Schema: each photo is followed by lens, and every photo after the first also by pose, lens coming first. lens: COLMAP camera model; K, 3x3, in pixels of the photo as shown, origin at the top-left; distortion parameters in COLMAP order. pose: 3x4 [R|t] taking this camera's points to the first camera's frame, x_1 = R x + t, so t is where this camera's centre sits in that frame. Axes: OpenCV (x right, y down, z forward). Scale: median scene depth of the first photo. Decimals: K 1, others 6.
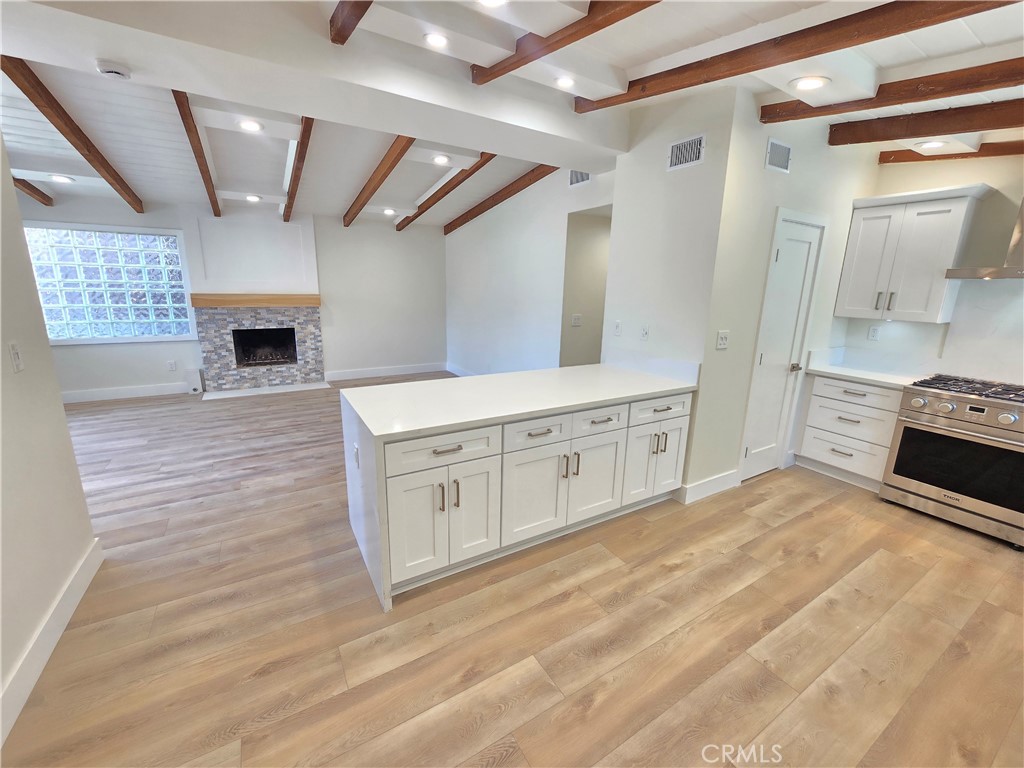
lens RADIAL K [[419.4, 0, 515.6], [0, 419.4, 379.5], [0, 0, 1]] dist [-0.007703, 0.002505]
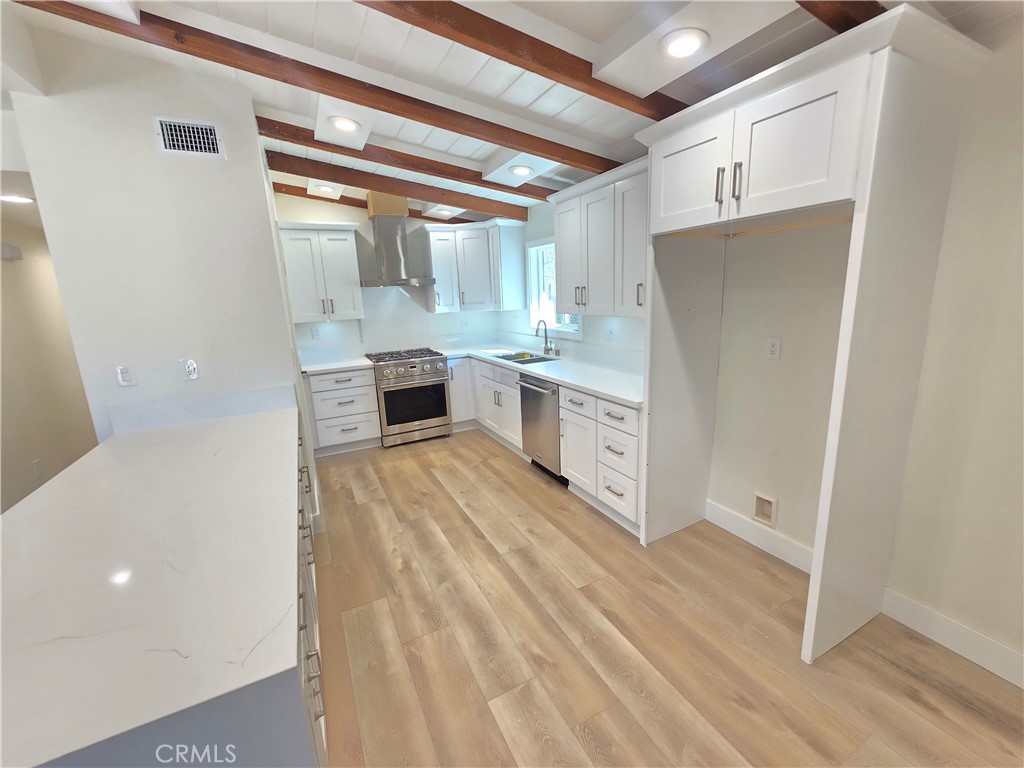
lens RADIAL K [[419.4, 0, 510.3], [0, 419.4, 383.1], [0, 0, 1]] dist [-0.007703, 0.002505]
pose [[0.074055, -0.243005, 0.967194, -0.387421], [0.265227, 0.939727, 0.215797, -0.104682], [-0.961338, 0.240545, 0.134043, 0.383111]]
